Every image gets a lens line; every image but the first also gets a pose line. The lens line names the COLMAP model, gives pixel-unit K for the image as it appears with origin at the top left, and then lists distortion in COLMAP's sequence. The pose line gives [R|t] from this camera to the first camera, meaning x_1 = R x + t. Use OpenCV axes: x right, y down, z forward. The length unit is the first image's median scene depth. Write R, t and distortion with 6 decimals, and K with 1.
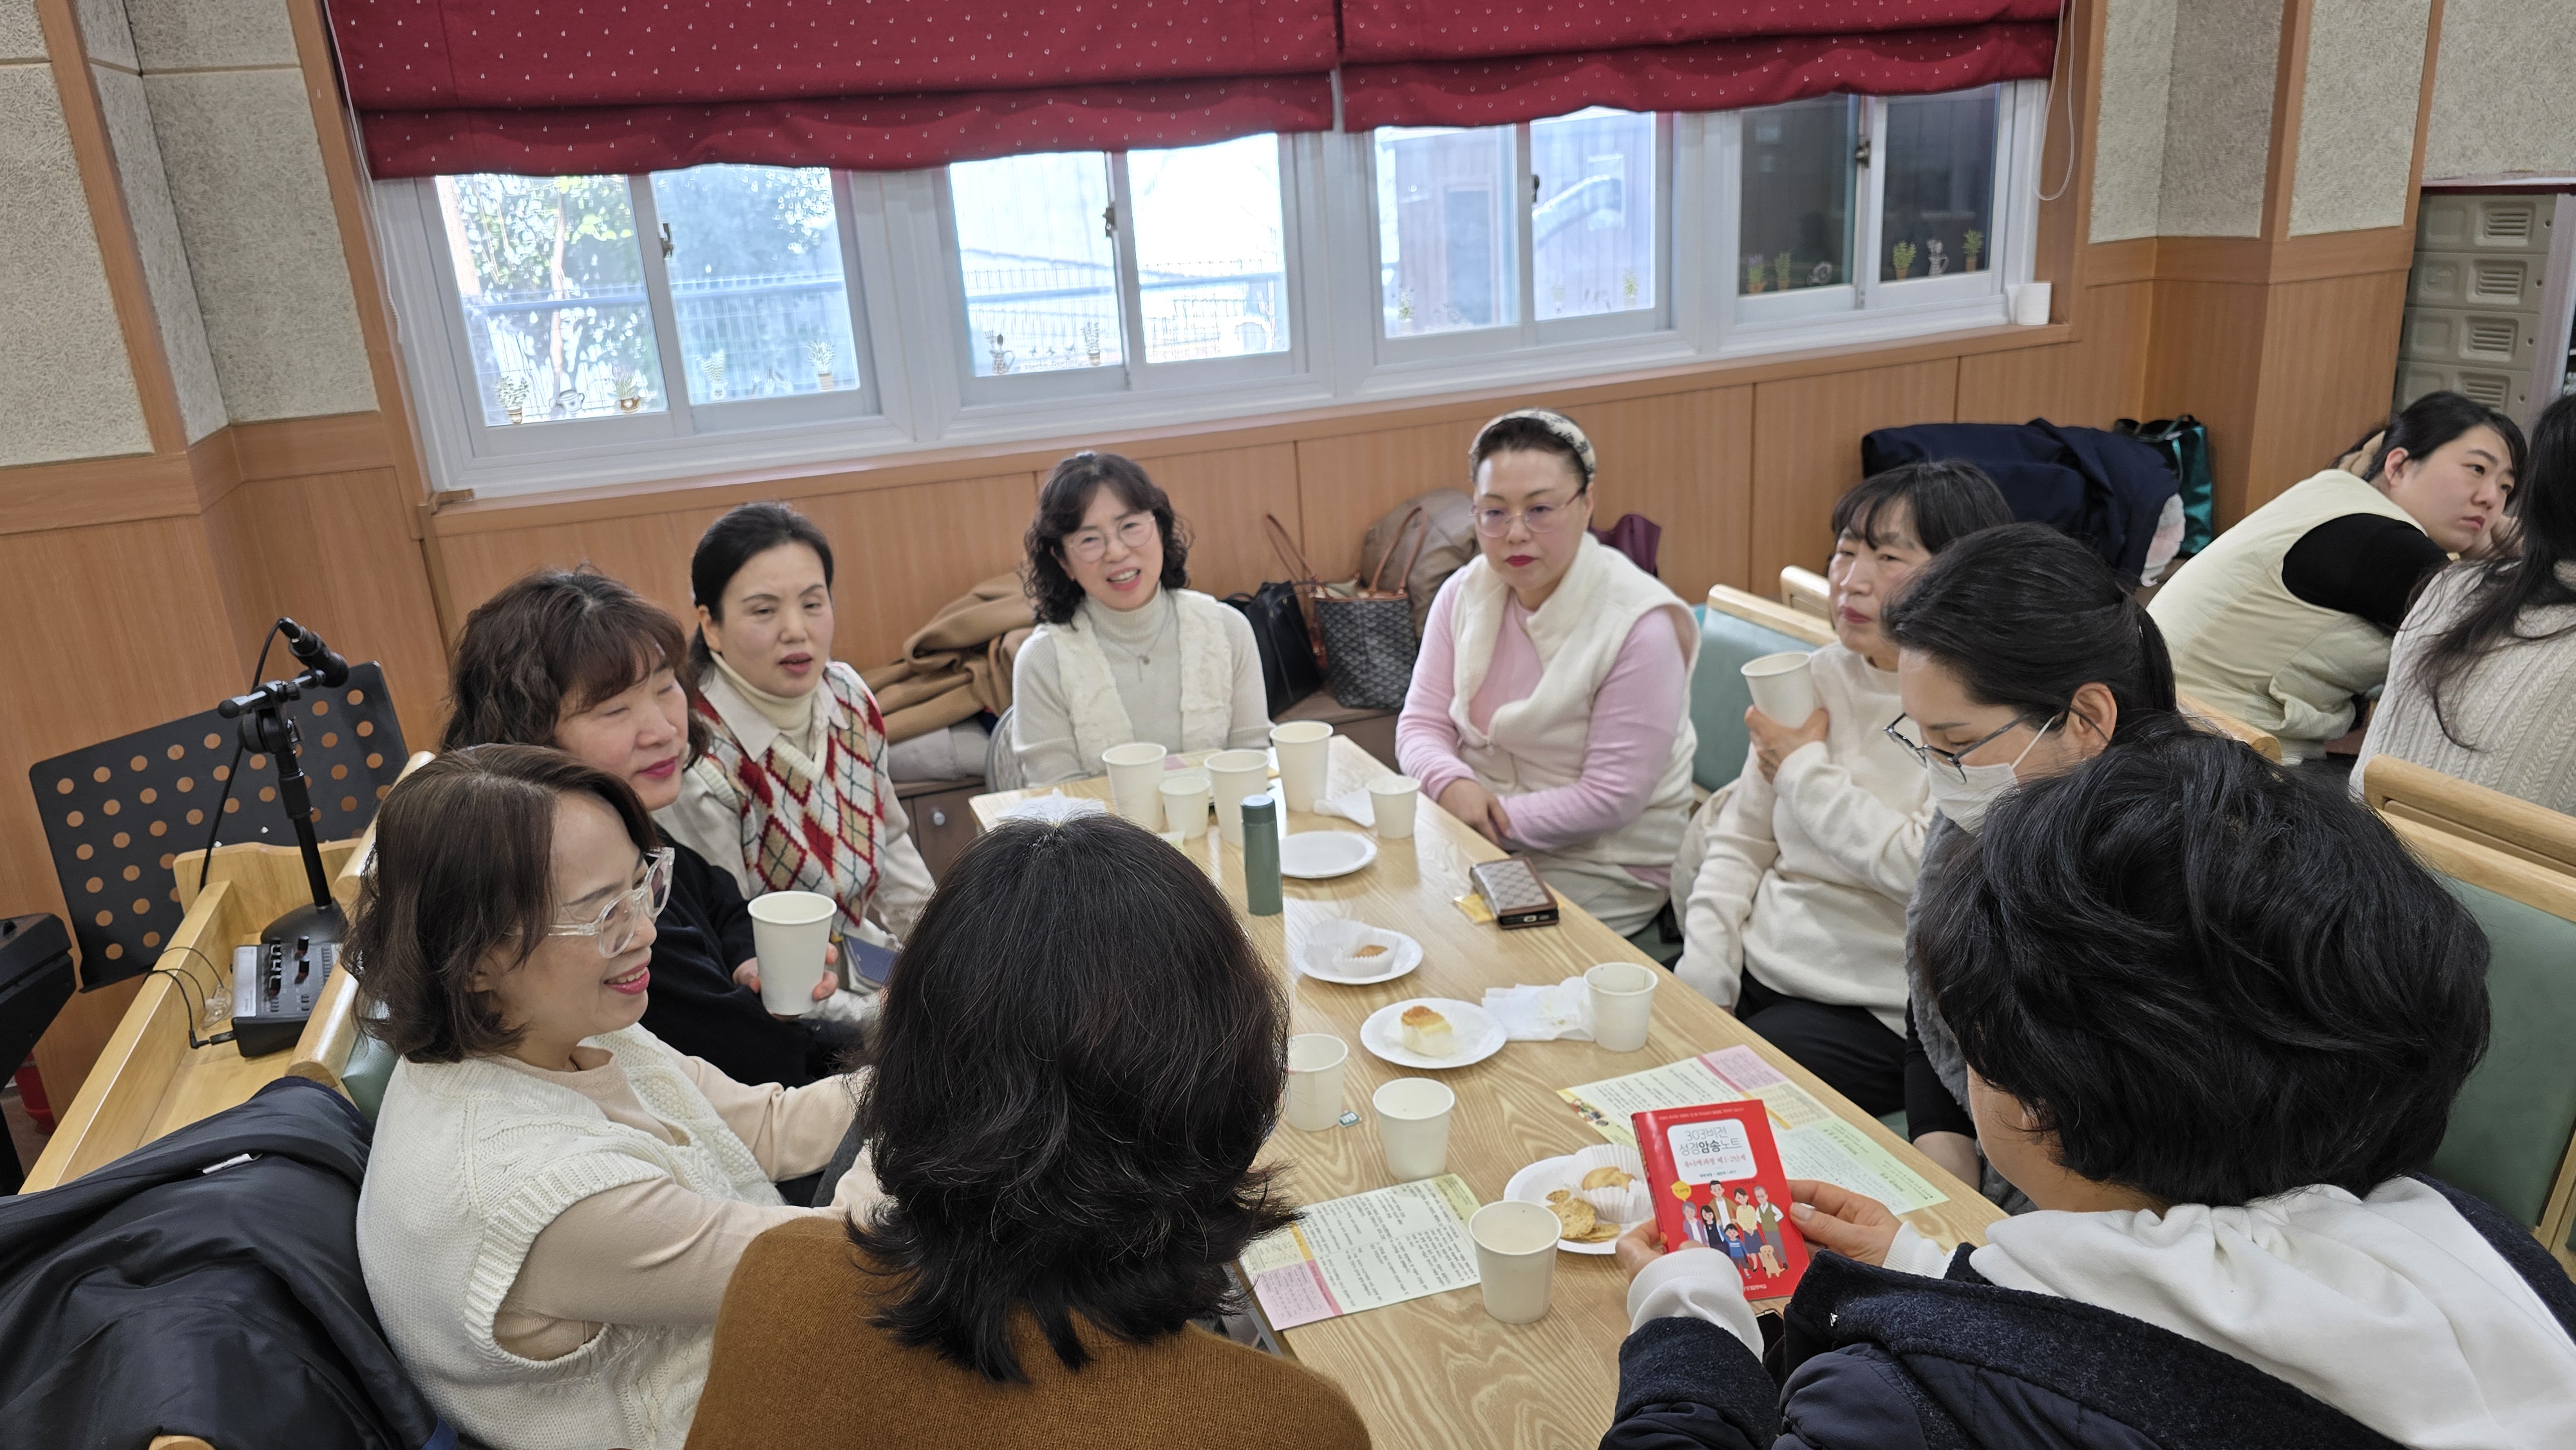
lens RADIAL K [[1765.1, 0, 1329.1], [0, 1765.1, 729.5], [0, 0, 1]] dist [0.054936, -0.048310]
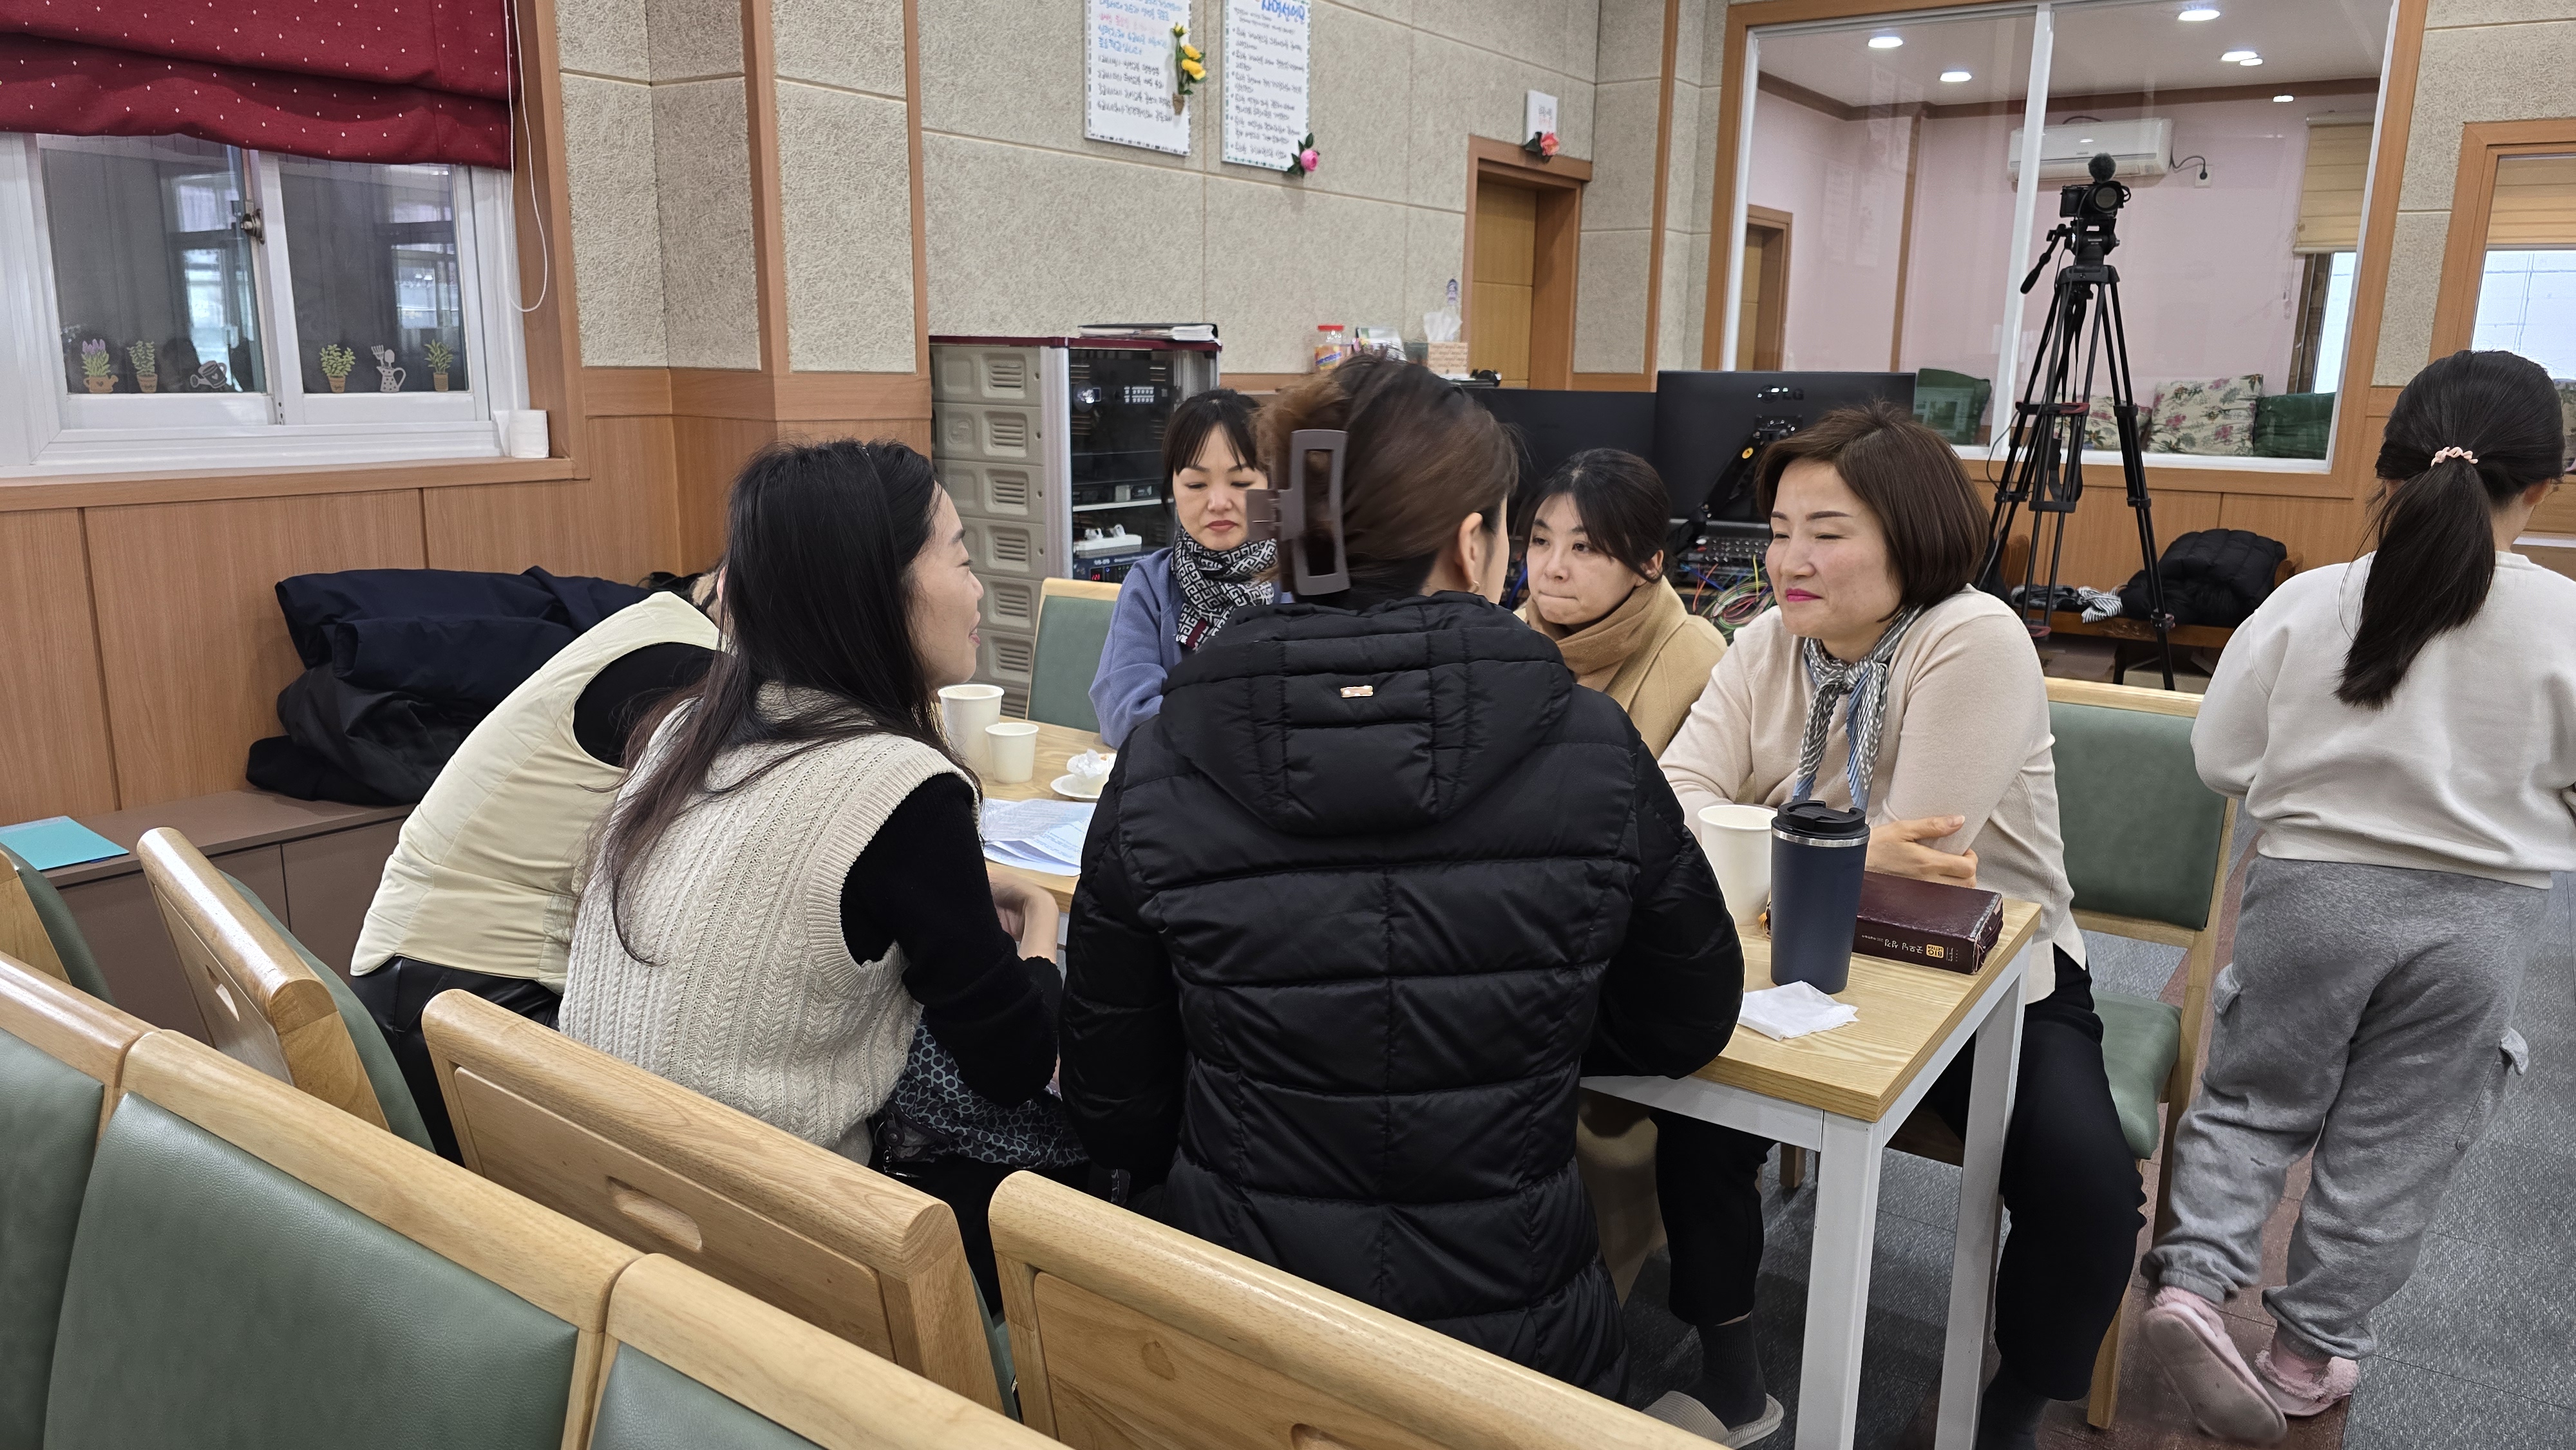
lens RADIAL K [[1743.9, 0, 1319.4], [0, 1743.9, 729.4], [0, 0, 1]] dist [0.055537, -0.042496]
pose [[0.807610, -0.046963, 0.587844, 0.224232], [0.110937, 0.991126, -0.073230, 0.000336], [-0.579188, 0.124355, 0.805653, 0.150583]]
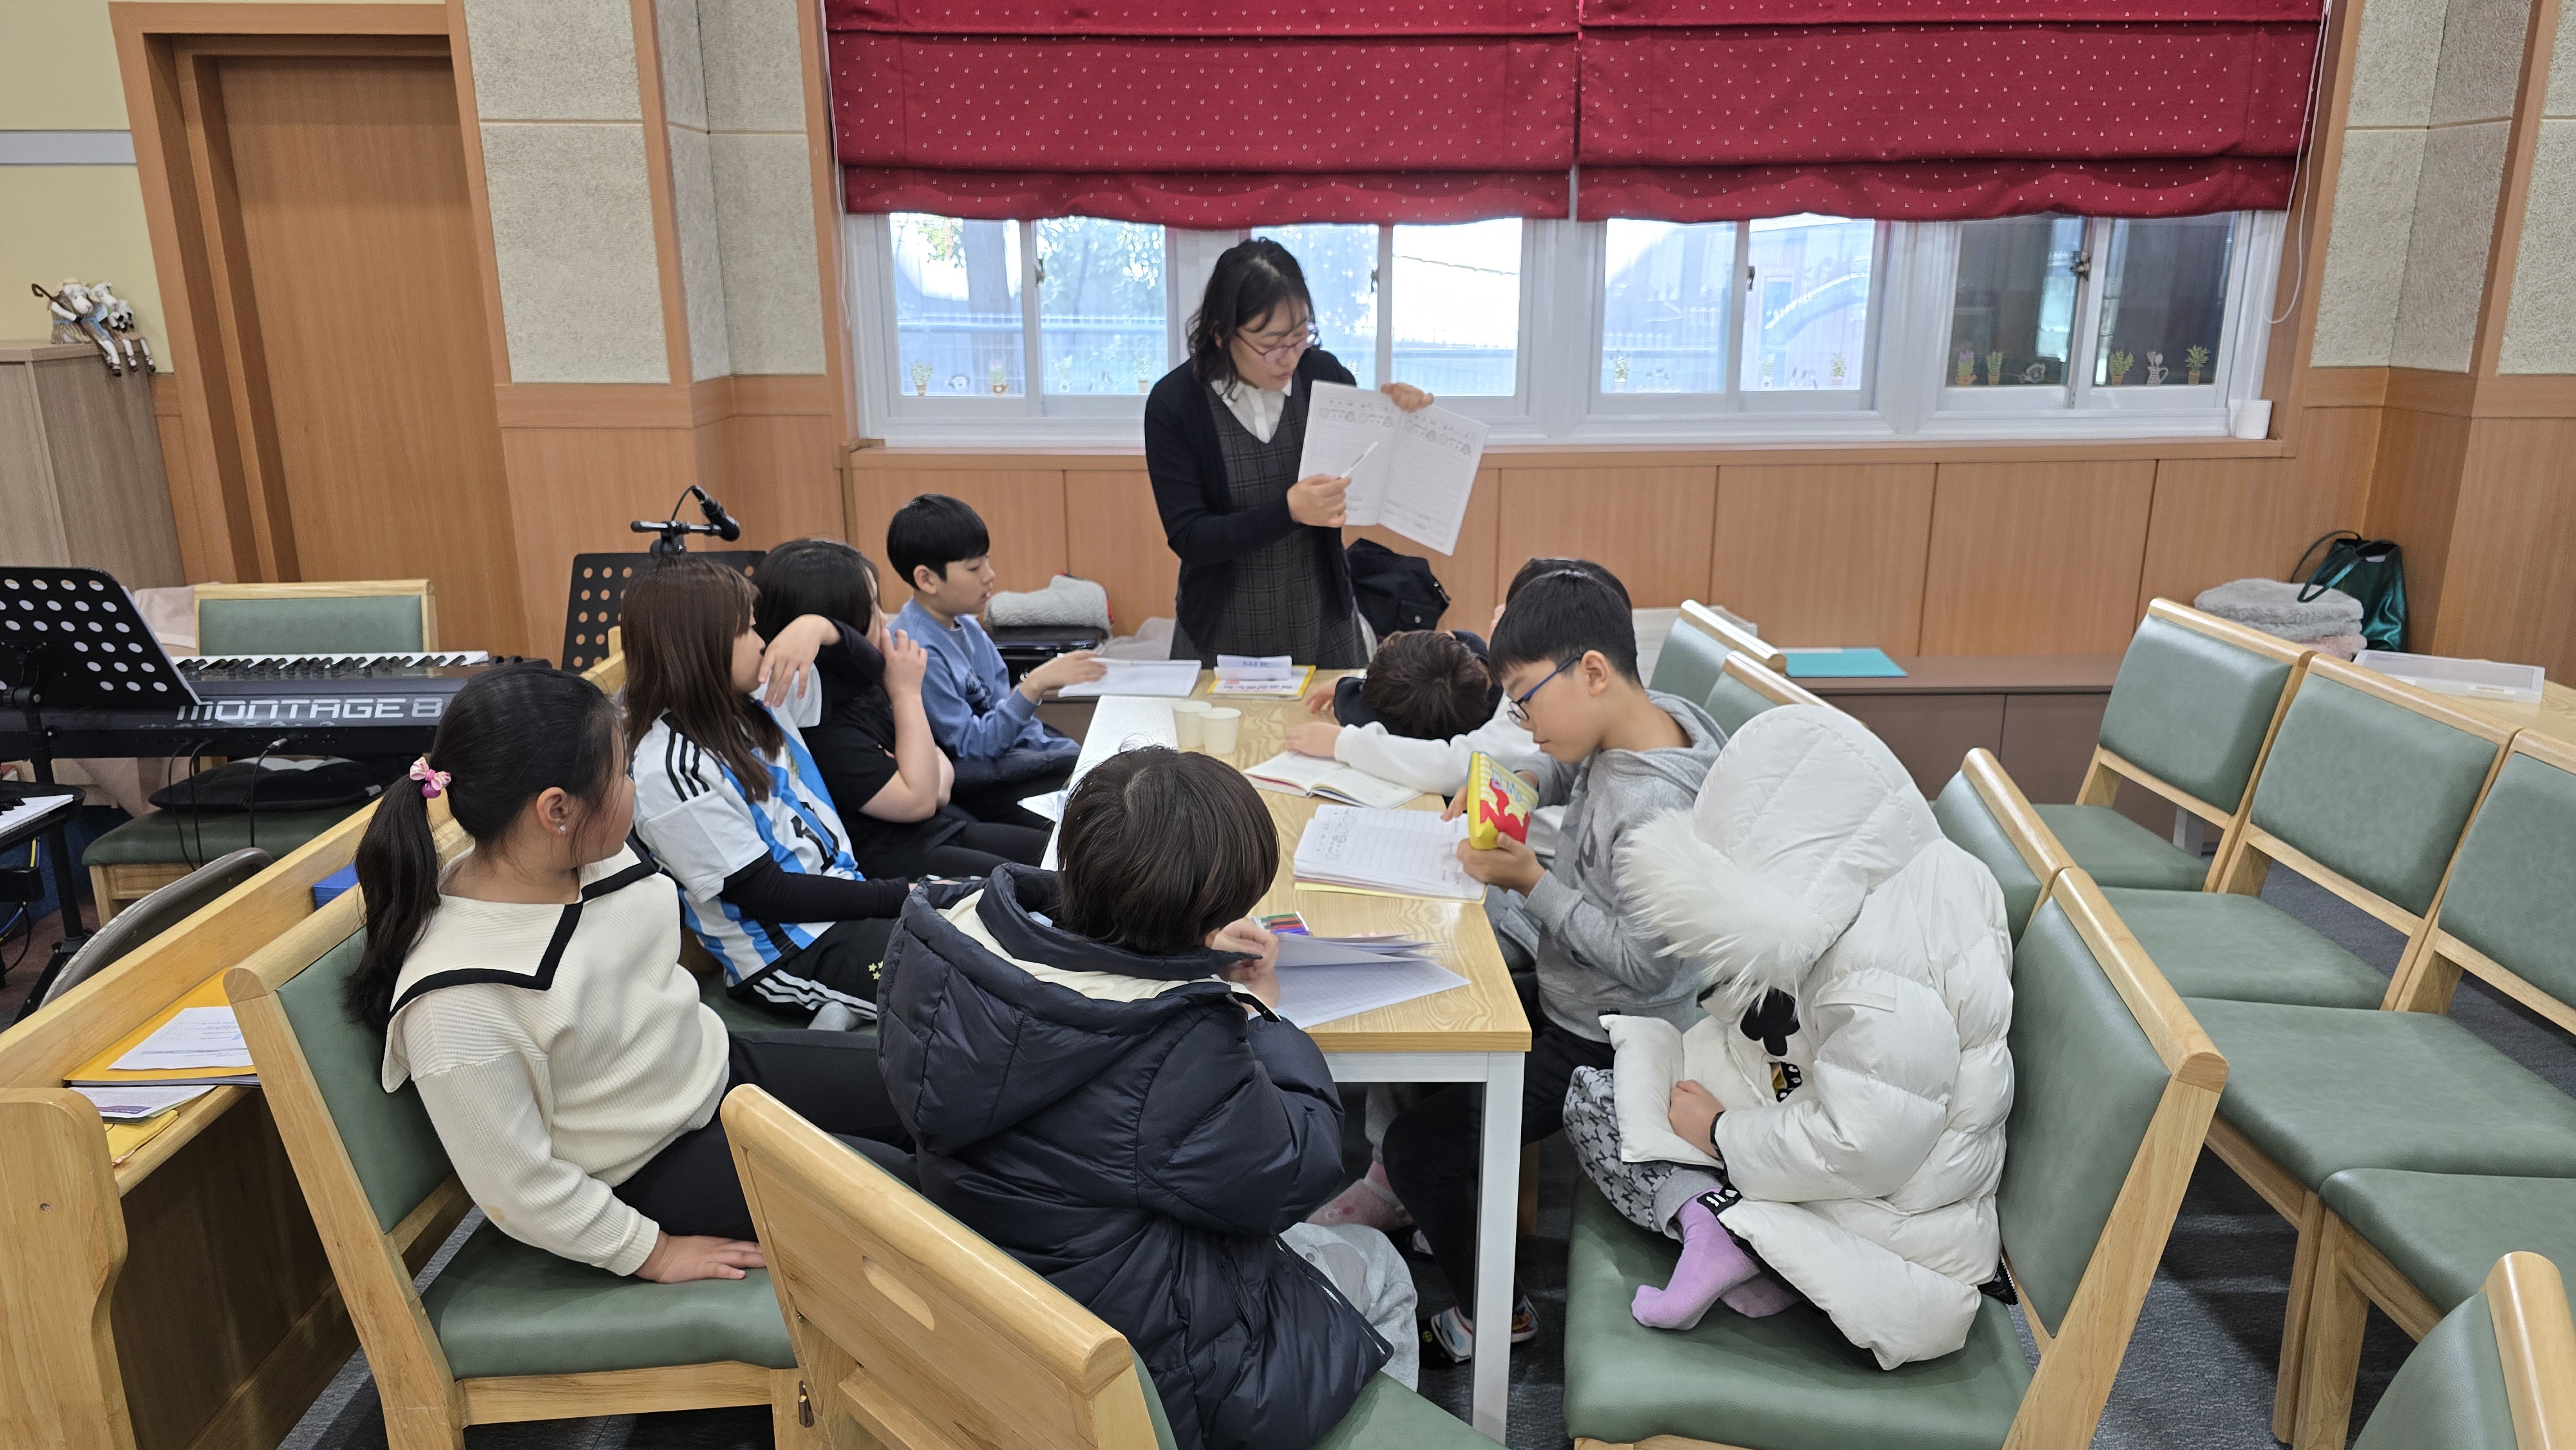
lens RADIAL K [[1743.9, 0, 1319.4], [0, 1743.9, 729.4], [0, 0, 1]] dist [0.055537, -0.042496]
pose [[0.949356, 0.141476, -0.280548, 0.209923], [-0.151725, 0.988308, -0.015040, 0.047495], [0.275141, 0.056845, 0.959722, -0.163959]]
